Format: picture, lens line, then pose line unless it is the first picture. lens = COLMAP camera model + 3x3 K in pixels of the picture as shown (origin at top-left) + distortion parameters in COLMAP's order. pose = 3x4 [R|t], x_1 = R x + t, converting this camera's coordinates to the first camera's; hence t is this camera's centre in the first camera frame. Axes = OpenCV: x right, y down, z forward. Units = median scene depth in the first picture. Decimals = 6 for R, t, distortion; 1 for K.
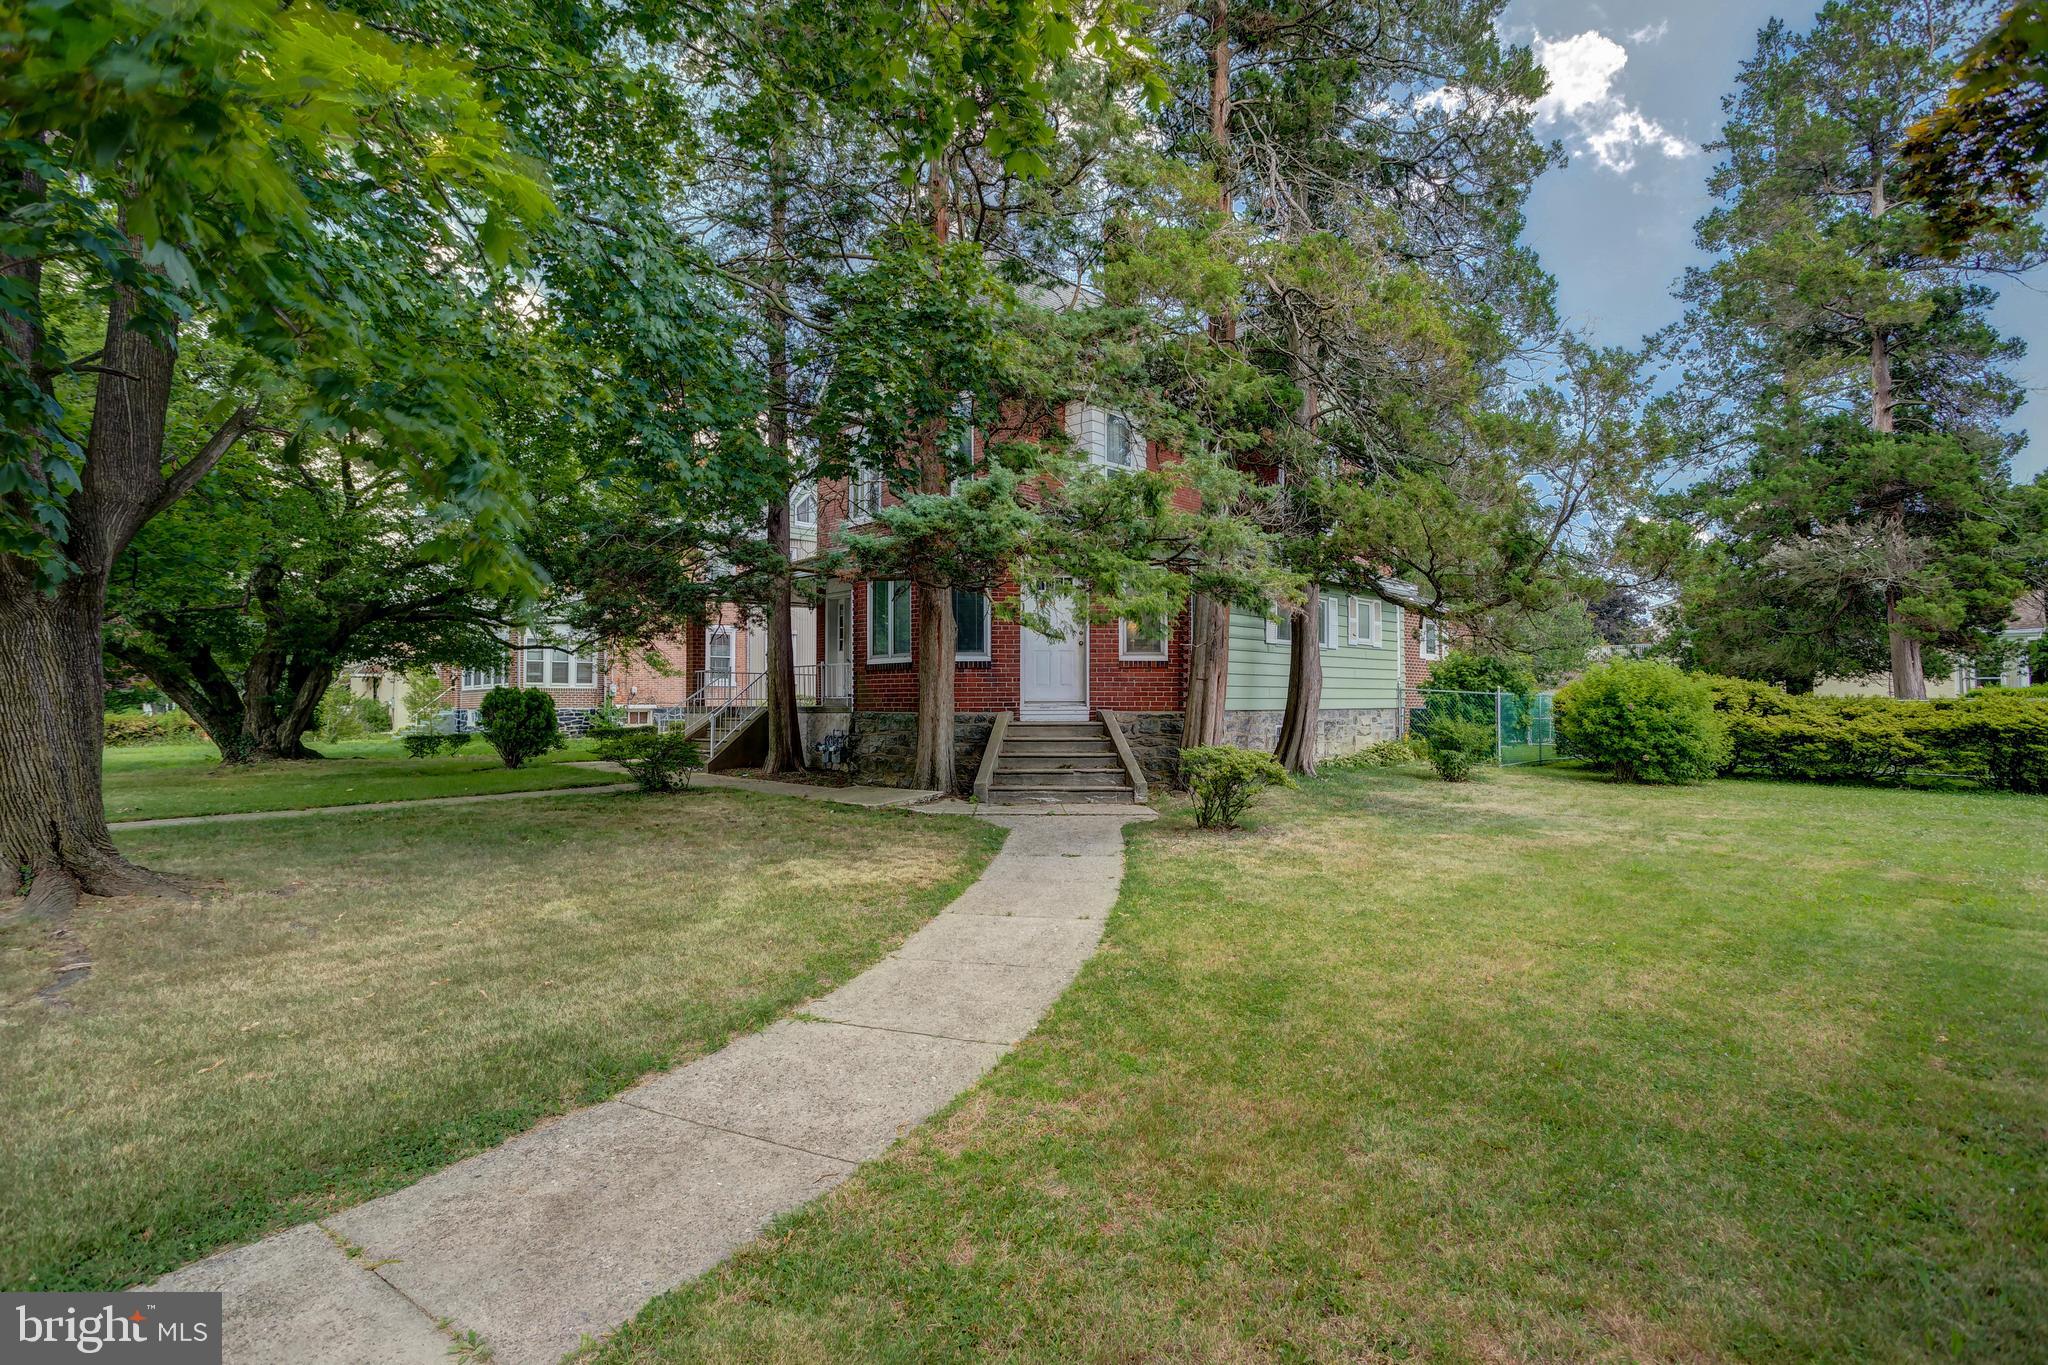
lens RADIAL K [[976.0, 0, 1024.0], [0, 976.0, 682.5], [0, 0, 1]] dist [-0.029465, 0.000422]
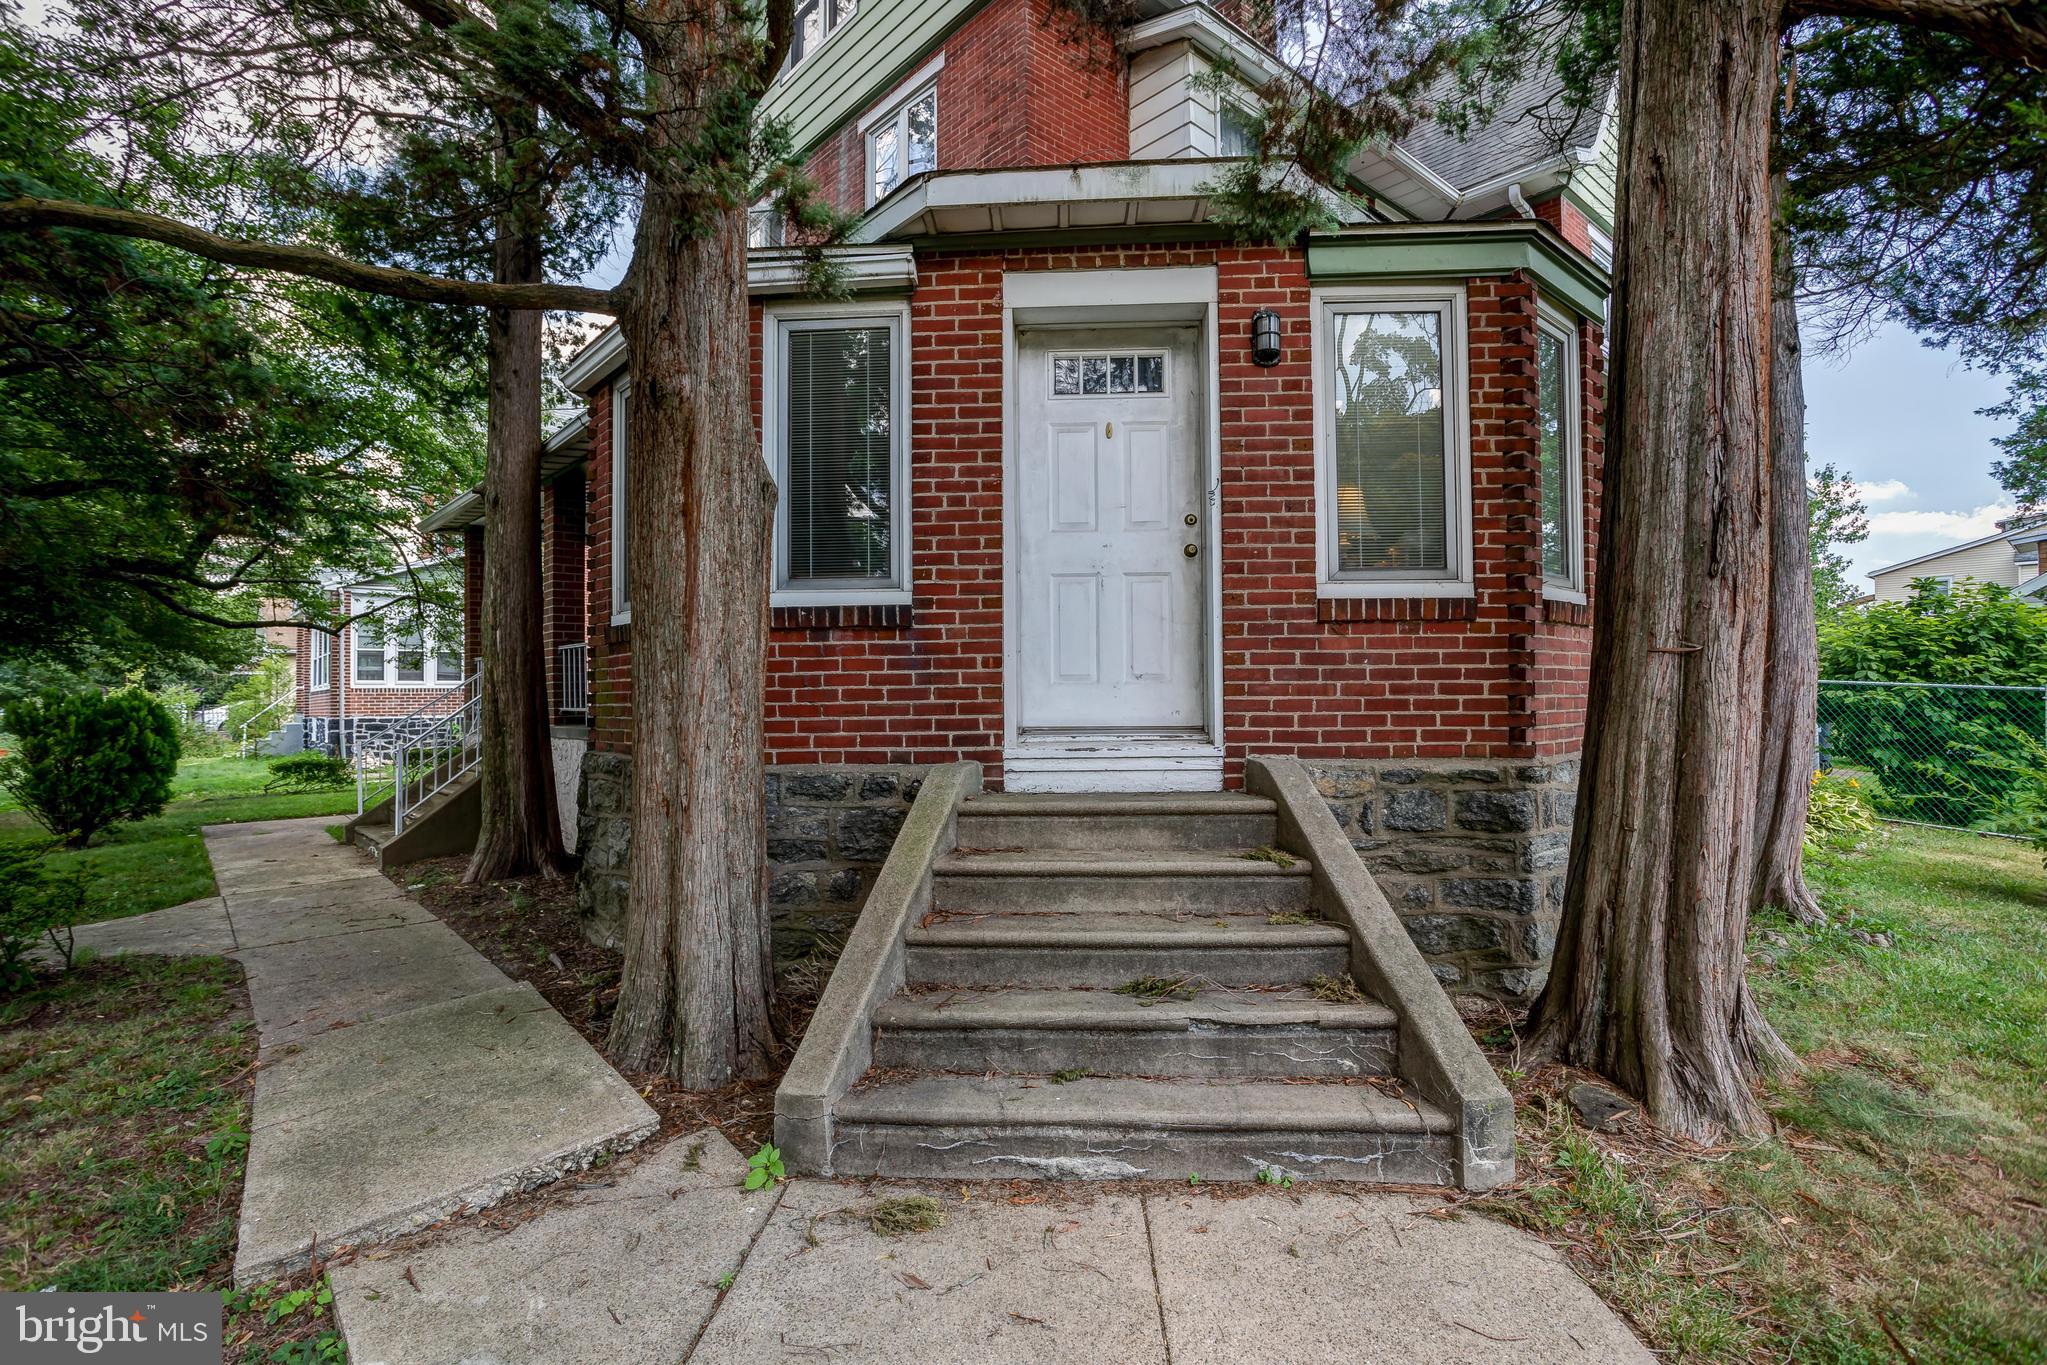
lens RADIAL K [[975.6, 0, 1023.5], [0, 975.6, 682.5], [0, 0, 1]] dist [-0.029465, 0.000422]
pose [[0.998204, -0.007640, -0.059411, 0.021610], [0.008052, 0.999945, 0.006704, 0.001623], [0.059357, -0.007170, 0.998211, 0.682333]]
